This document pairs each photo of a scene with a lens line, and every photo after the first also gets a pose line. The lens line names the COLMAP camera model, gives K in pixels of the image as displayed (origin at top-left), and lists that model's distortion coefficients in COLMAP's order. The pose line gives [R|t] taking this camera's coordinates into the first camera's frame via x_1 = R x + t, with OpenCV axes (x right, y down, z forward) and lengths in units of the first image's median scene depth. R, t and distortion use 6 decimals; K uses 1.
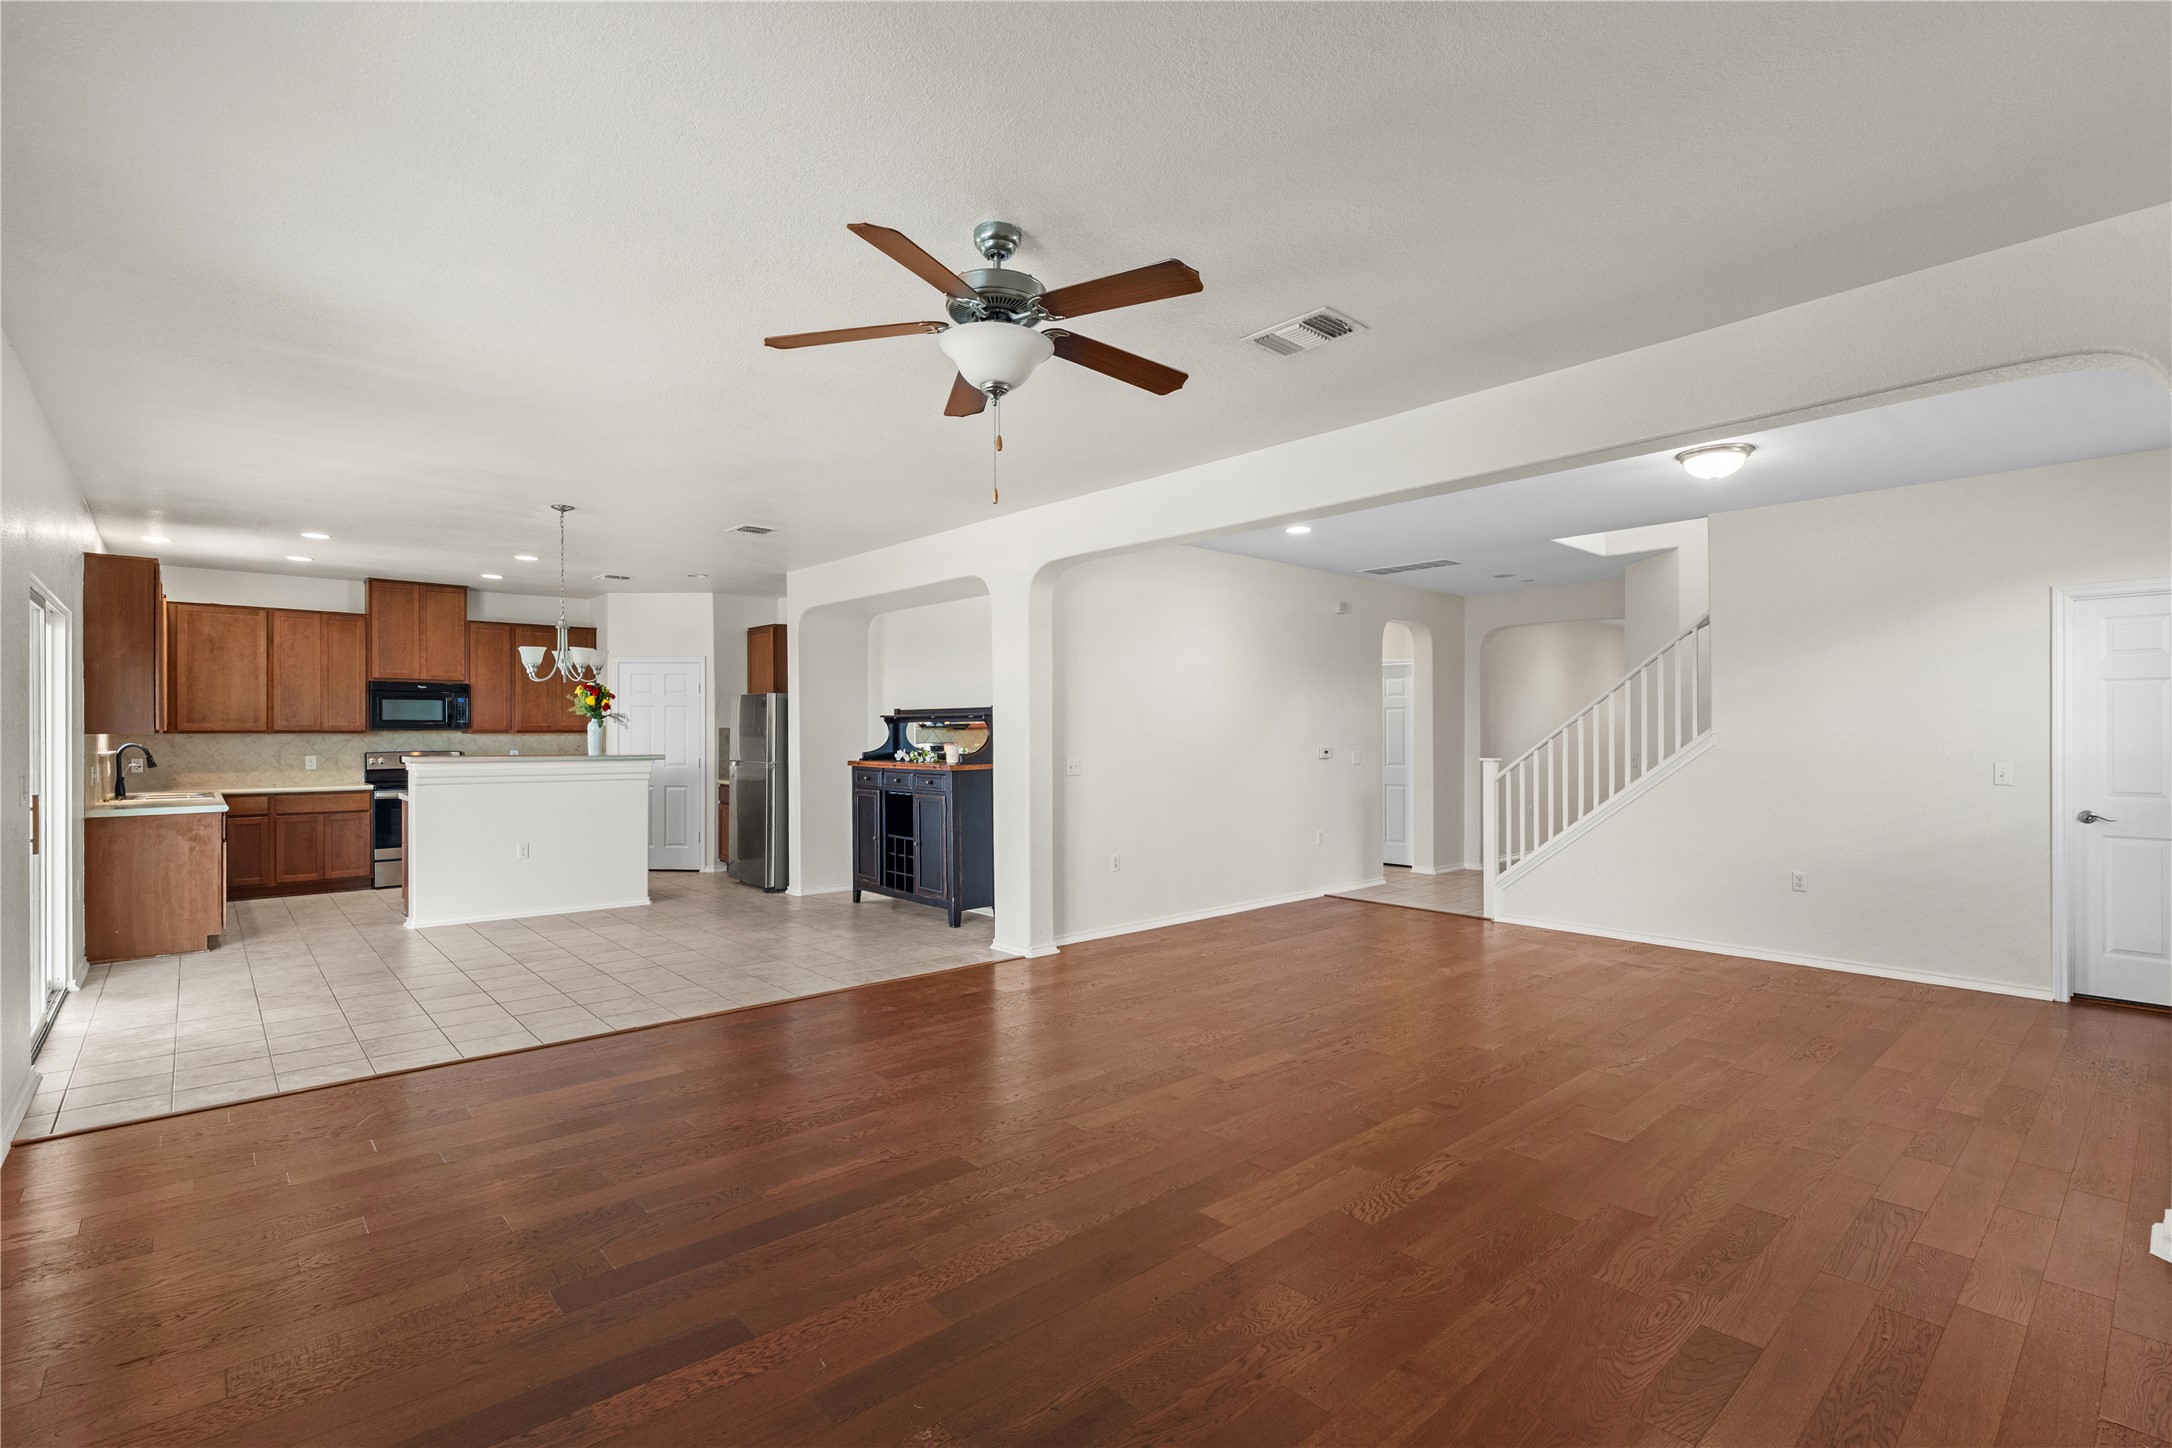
lens RADIAL K [[997.3, 0, 1076.2], [0, 997.3, 728.9], [0, 0, 1]] dist [-0.003858, 0.000694]
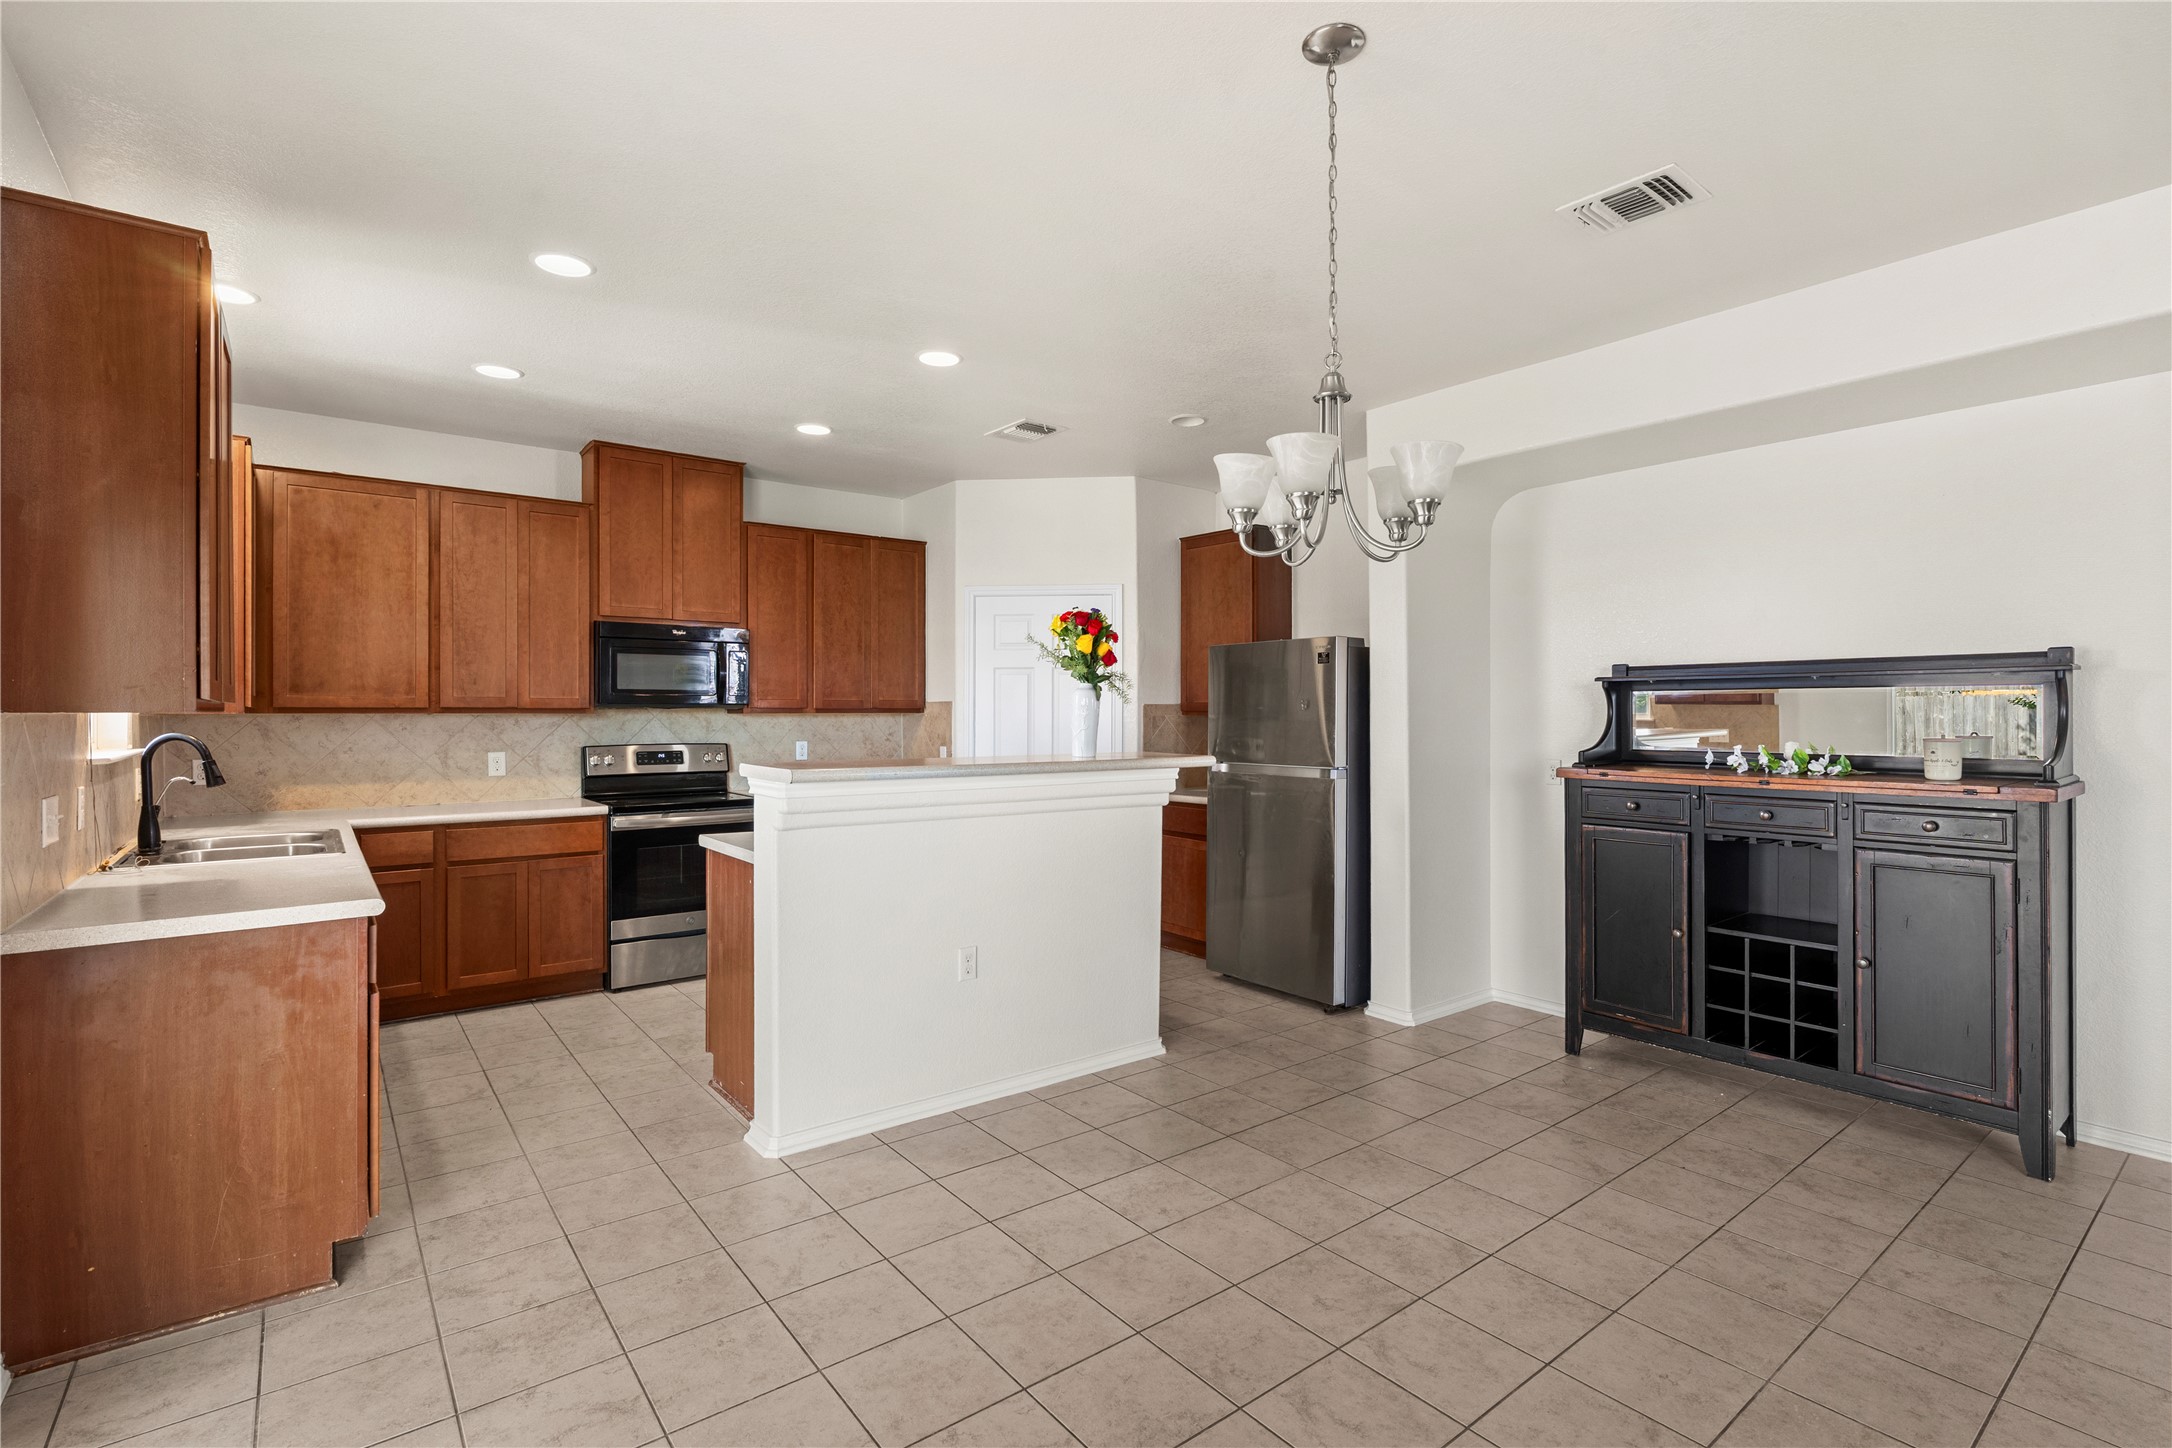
lens RADIAL K [[1004.2, 0, 1087.7], [0, 1004.2, 708.9], [0, 0, 1]] dist [-0.005321, 0.000879]
pose [[0.997976, -0.000127, -0.063588, -0.420760], [0.000004, 0.999998, -0.001923, 0.003399], [0.063588, 0.001918, 0.997974, 0.477216]]
